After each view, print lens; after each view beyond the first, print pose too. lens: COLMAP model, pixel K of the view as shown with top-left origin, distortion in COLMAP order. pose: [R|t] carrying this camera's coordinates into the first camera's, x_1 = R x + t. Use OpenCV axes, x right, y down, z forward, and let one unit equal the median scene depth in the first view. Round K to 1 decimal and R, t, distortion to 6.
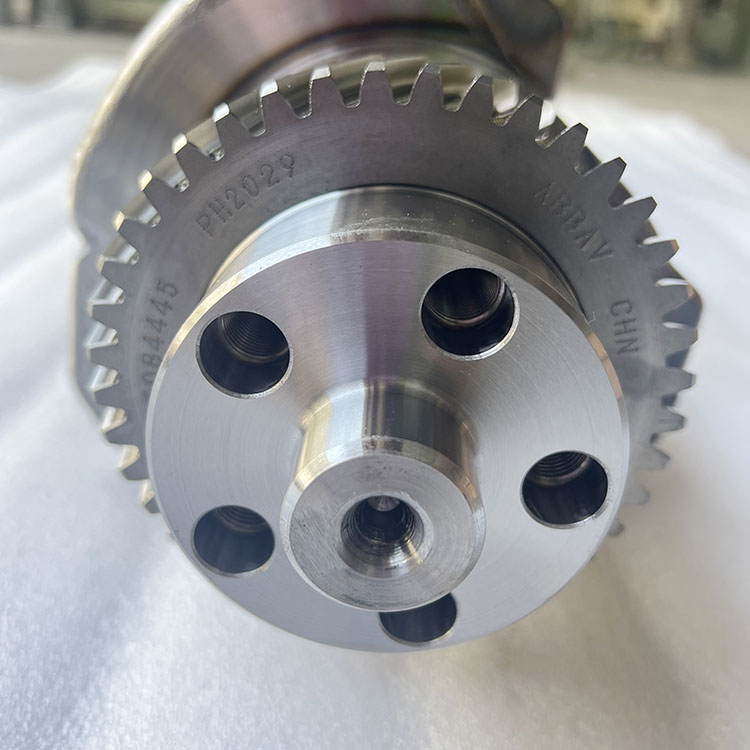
lens RADIAL K [[841.3, 0, 375.0], [0, 841.3, 375.0], [0, 0, 1]] dist [-0.018809, 0.030174]
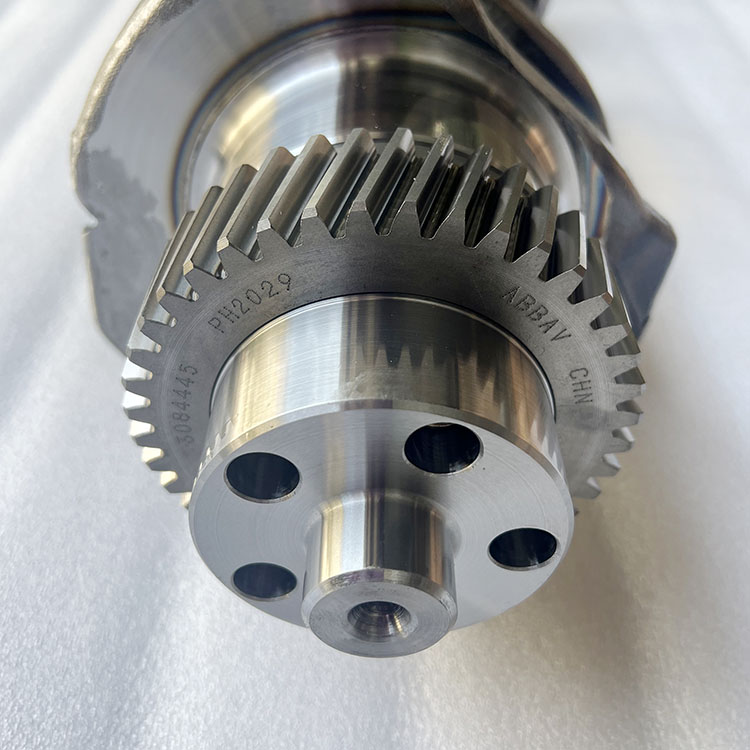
lens RADIAL K [[841.3, 0, 375.0], [0, 841.3, 375.0], [0, 0, 1]] dist [-0.018809, 0.030174]
pose [[0.999232, -0.037559, -0.011144, 0.023178], [0.039158, 0.948609, 0.314018, -0.449051], [-0.001223, -0.314213, 0.949352, -0.106429]]
